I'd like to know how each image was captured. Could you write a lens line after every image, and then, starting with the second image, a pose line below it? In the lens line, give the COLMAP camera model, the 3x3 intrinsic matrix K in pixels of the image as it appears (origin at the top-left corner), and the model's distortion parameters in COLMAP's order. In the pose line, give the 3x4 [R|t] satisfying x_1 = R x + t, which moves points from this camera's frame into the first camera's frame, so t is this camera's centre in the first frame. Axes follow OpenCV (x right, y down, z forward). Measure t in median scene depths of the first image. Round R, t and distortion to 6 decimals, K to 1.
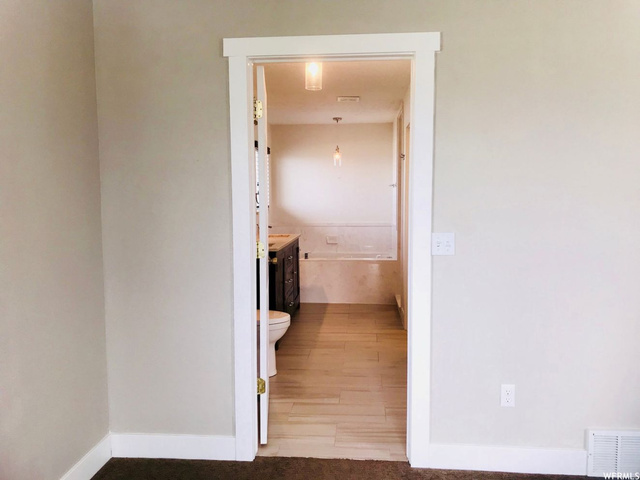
lens RADIAL K [[521.3, 0, 320.0], [0, 521.3, 240.0], [0, 0, 1]] dist [0.095709, -0.121936]
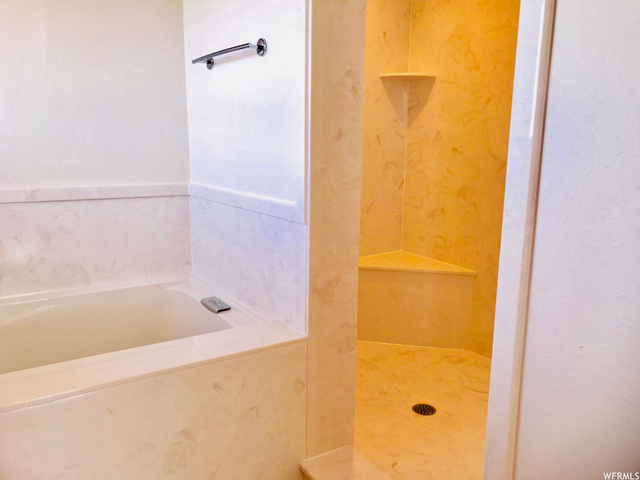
lens RADIAL K [[521.3, 0, 320.0], [0, 521.3, 240.0], [0, 0, 1]] dist [0.095709, -0.121936]
pose [[0.787432, -0.107475, 0.606960, -0.002111], [0.043779, 0.991947, 0.118848, -0.038621], [-0.614845, -0.067012, 0.785796, 0.770011]]
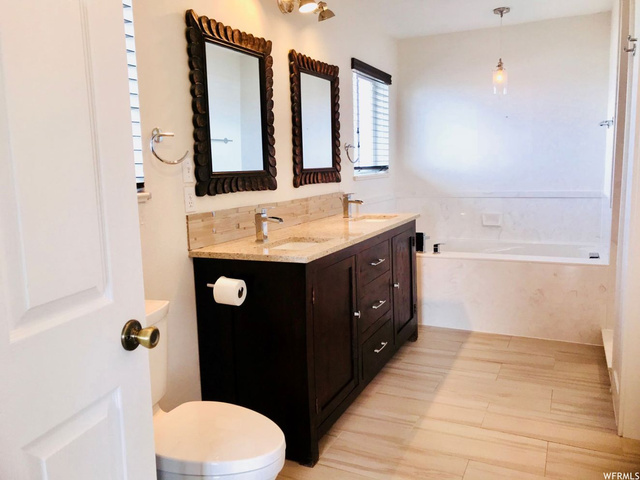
lens RADIAL K [[521.3, 0, 320.0], [0, 521.3, 240.0], [0, 0, 1]] dist [0.095709, -0.121936]
pose [[0.937766, 0.029113, -0.346044, 0.056735], [-0.008113, 0.998044, 0.061981, -0.015778], [0.347172, -0.055316, 0.936169, 0.387558]]
